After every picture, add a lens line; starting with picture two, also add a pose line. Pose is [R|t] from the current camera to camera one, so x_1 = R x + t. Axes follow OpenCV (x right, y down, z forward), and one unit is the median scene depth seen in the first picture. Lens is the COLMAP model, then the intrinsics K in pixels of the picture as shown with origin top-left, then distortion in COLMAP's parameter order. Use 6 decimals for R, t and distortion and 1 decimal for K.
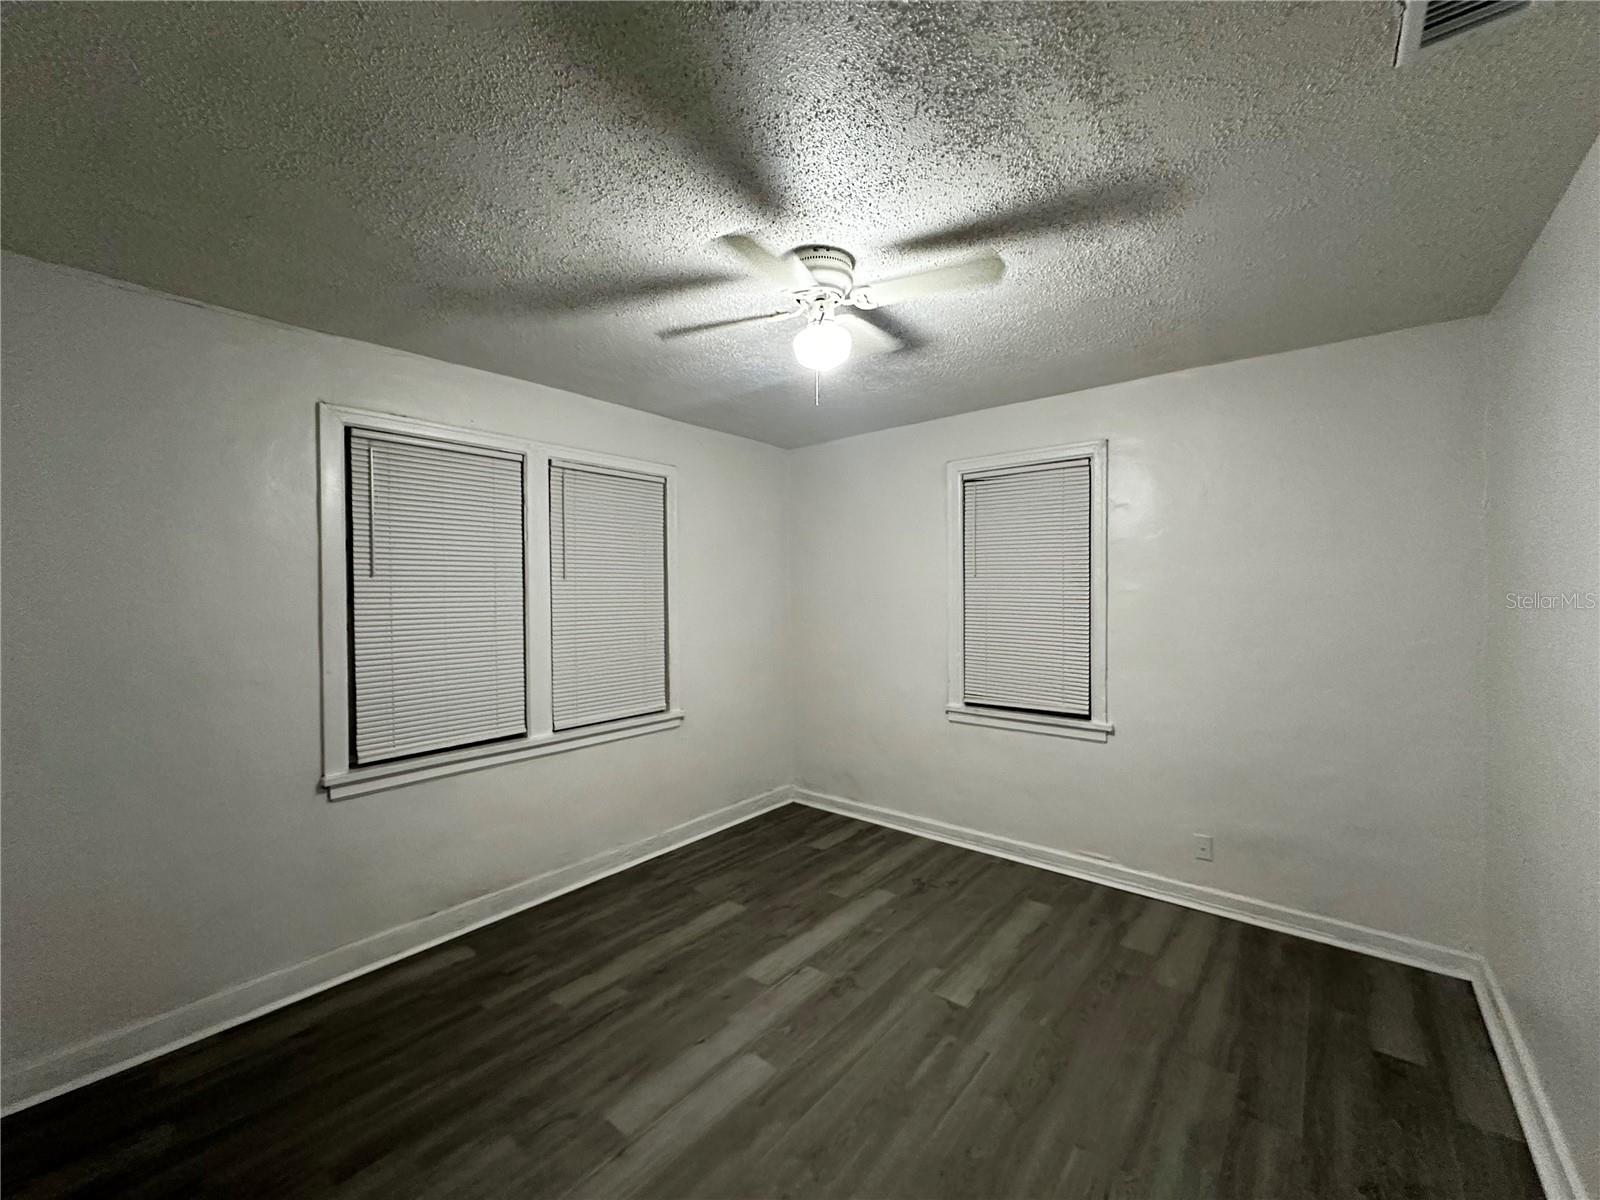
lens RADIAL K [[642.9, 0, 800.0], [0, 642.9, 600.0], [0, 0, 1]] dist [0.000043, -0.000067]
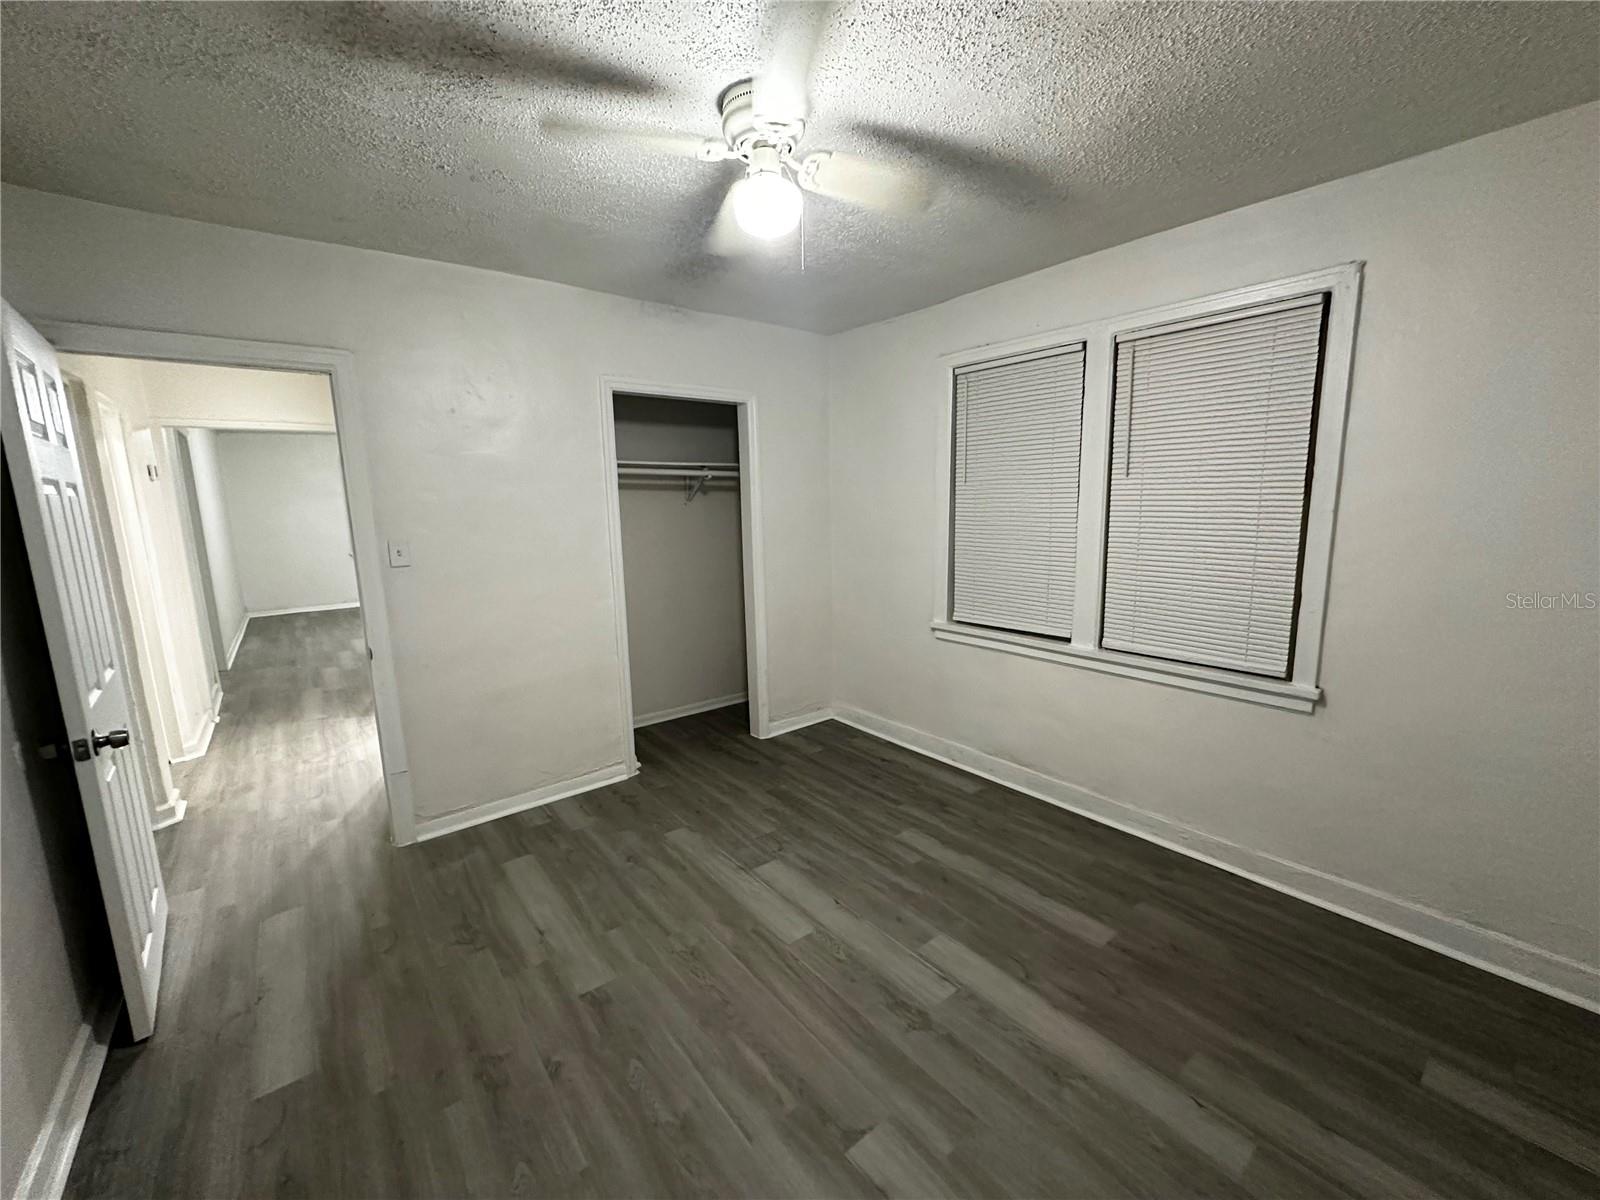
lens RADIAL K [[642.9, 0, 800.0], [0, 642.9, 600.0], [0, 0, 1]] dist [0.000043, -0.000067]
pose [[-0.208039, 0.166432, -0.963857, 0.731364], [0.006439, 0.985629, 0.168801, -0.024938], [0.978099, 0.028911, -0.206121, 0.977390]]
